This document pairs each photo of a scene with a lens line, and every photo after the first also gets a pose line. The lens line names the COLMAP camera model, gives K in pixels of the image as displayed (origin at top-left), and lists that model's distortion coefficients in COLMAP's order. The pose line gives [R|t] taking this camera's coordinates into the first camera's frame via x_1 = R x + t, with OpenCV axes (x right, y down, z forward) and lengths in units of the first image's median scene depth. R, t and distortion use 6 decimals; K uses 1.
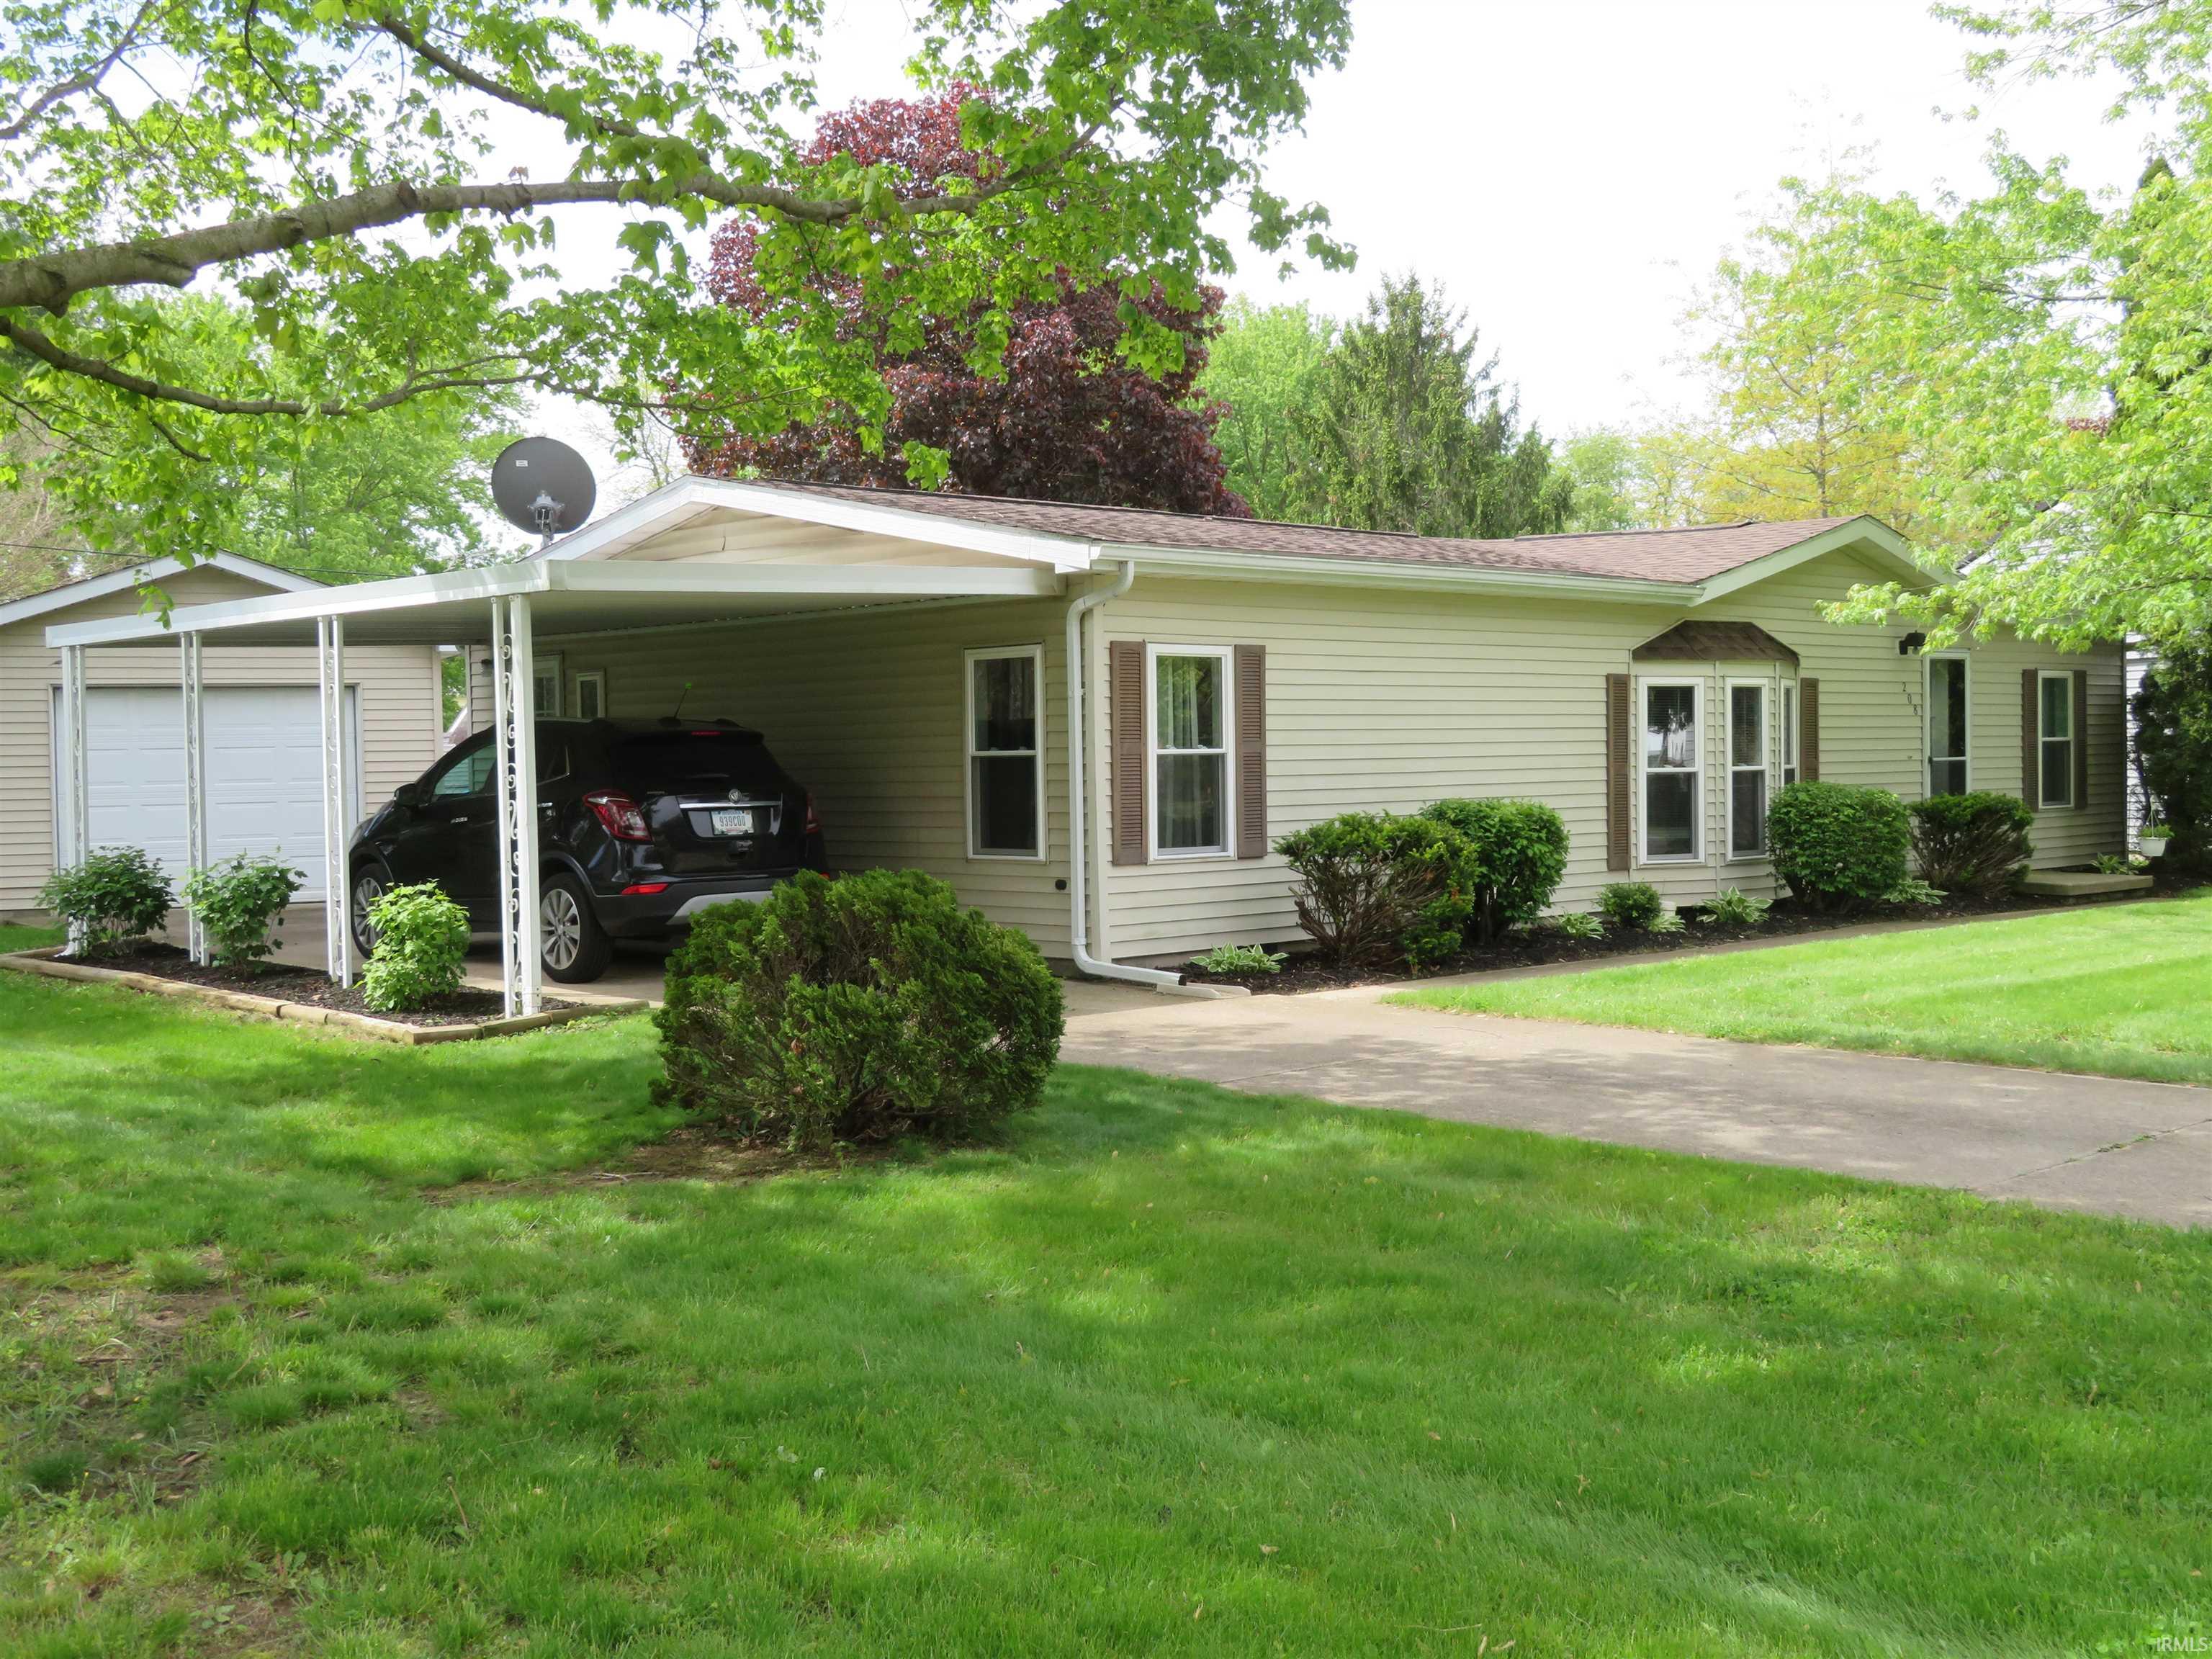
lens RADIAL K [[2341.7, 0, 1106.0], [0, 2341.7, 829.5], [0, 0, 1]] dist [0.006133, -0.003359]
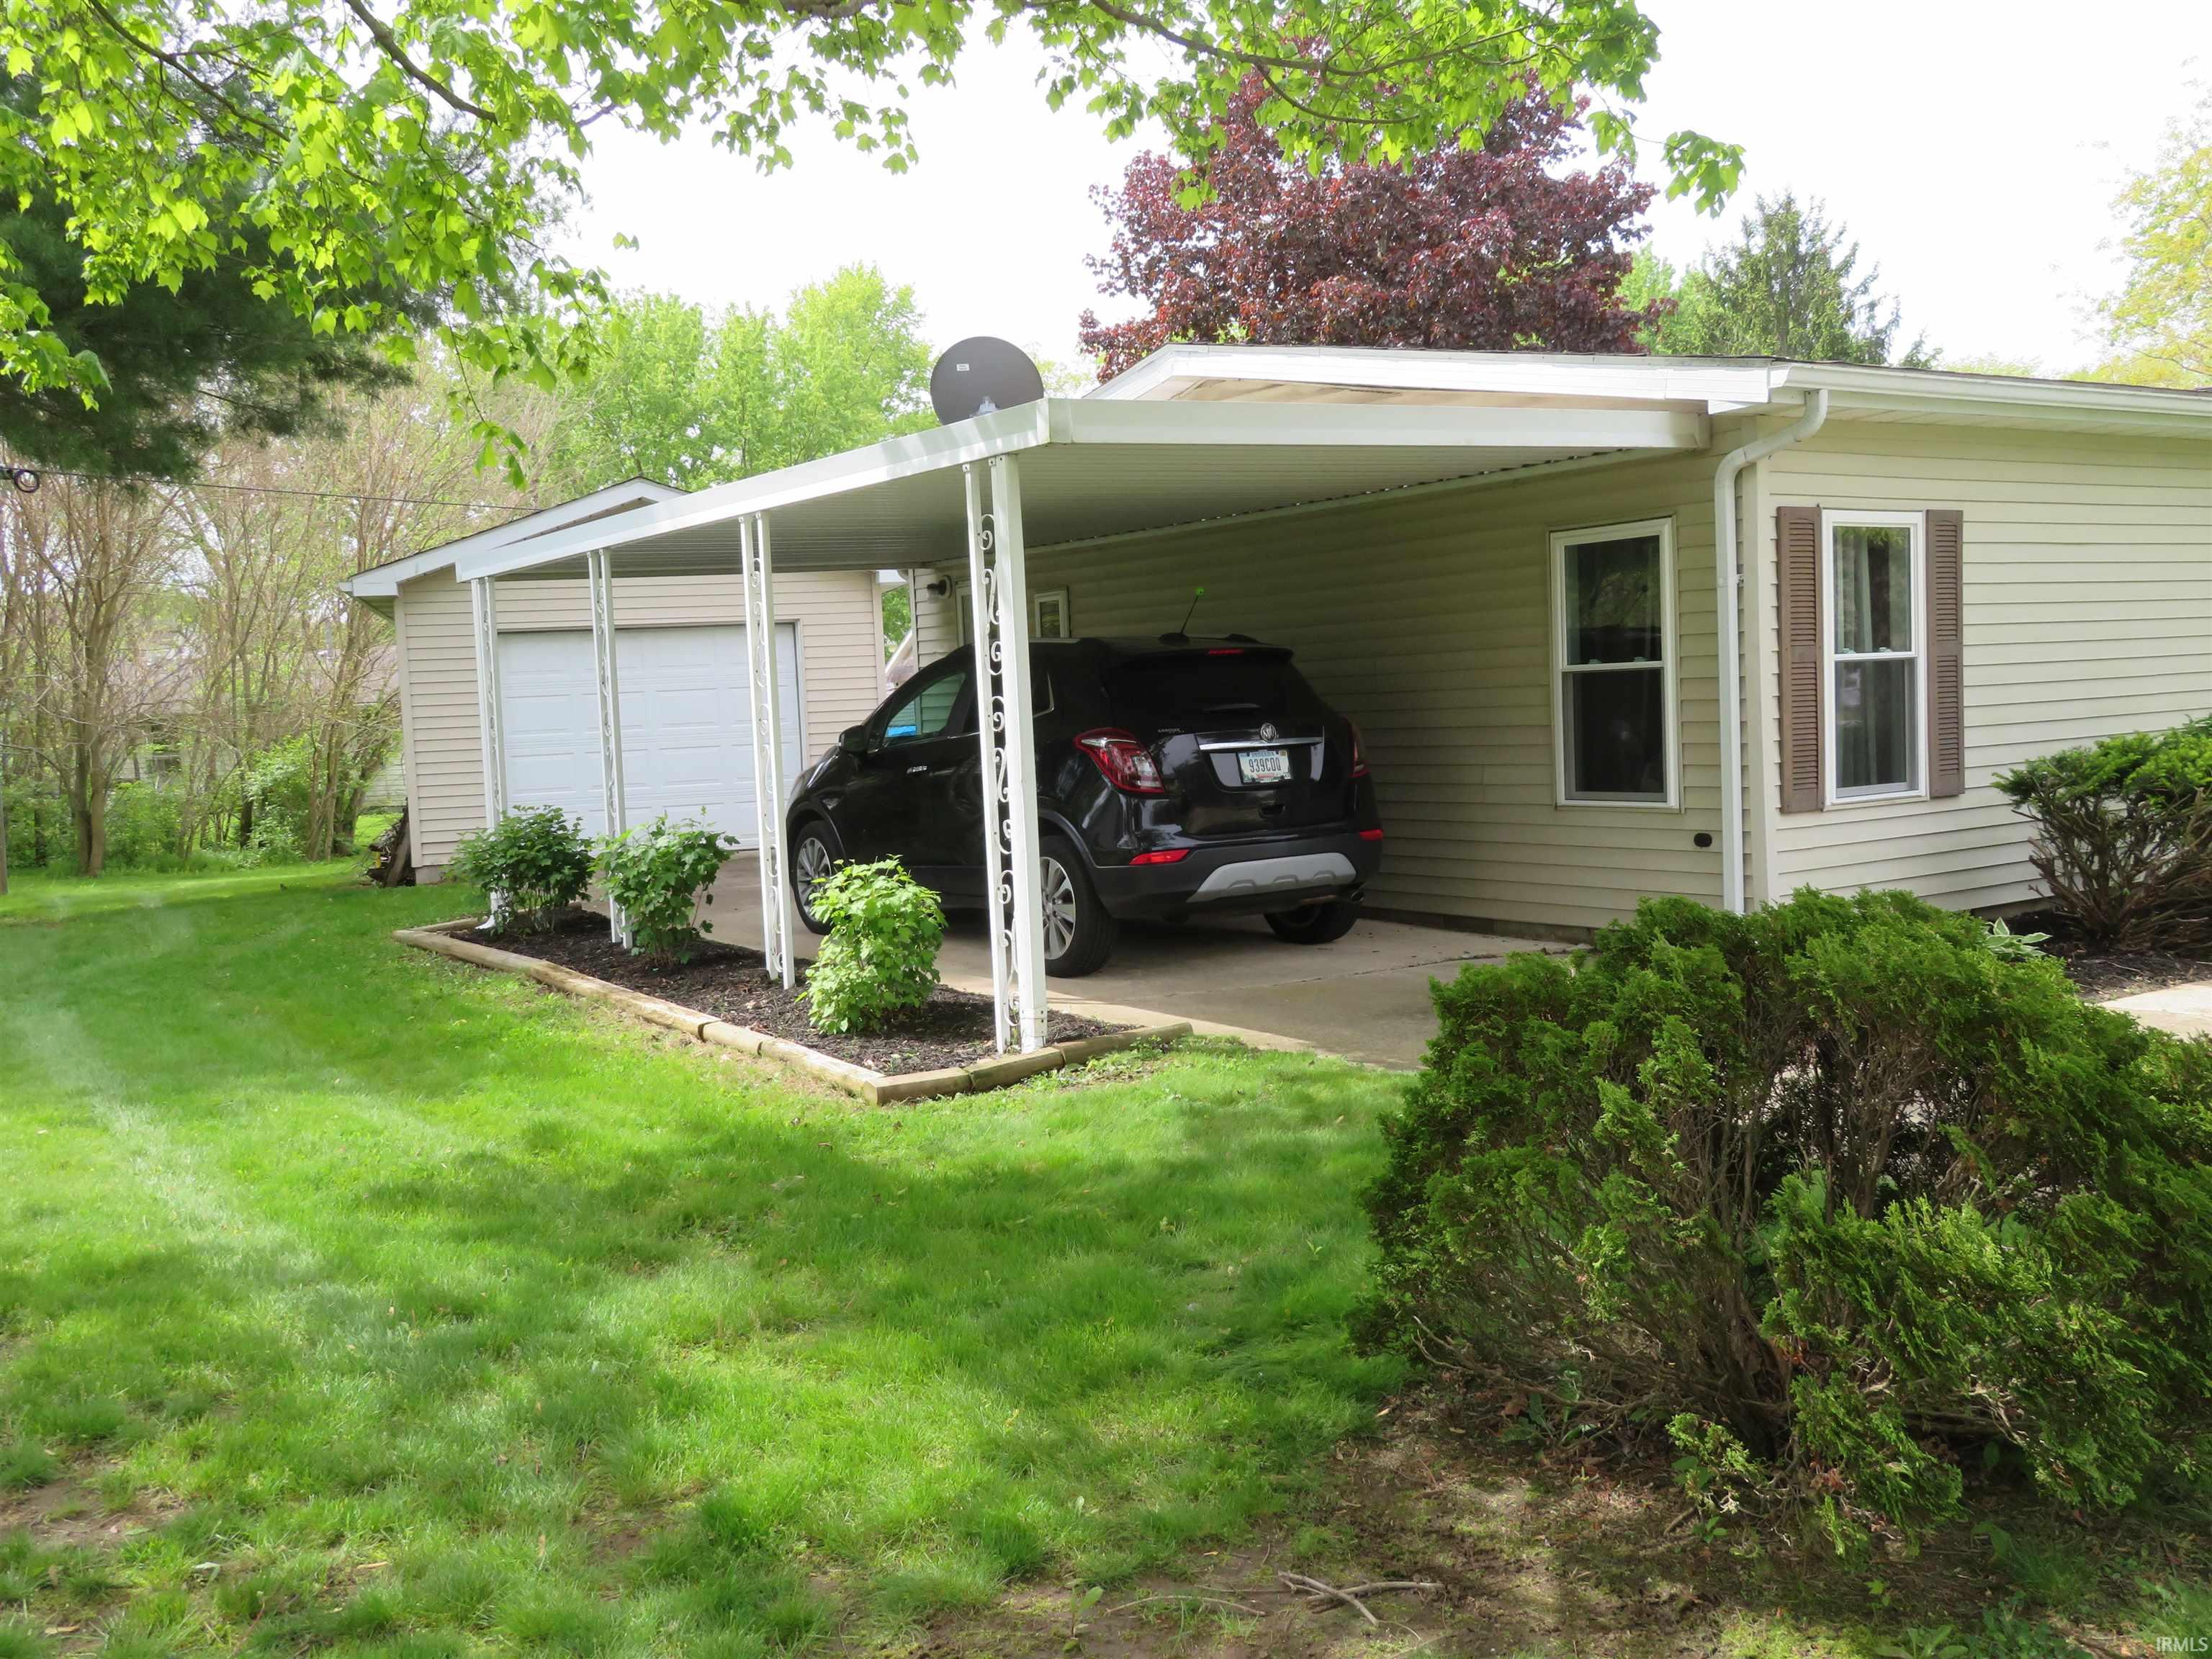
lens RADIAL K [[1977.6, 0, 1106.0], [0, 1977.6, 829.5], [0, 0, 1]] dist [0.035750, -0.001672]
pose [[0.987017, -0.016266, -0.159792, -0.105088], [0.022814, 0.998970, 0.039229, -0.008811], [0.158989, -0.042365, 0.986371, 0.342153]]
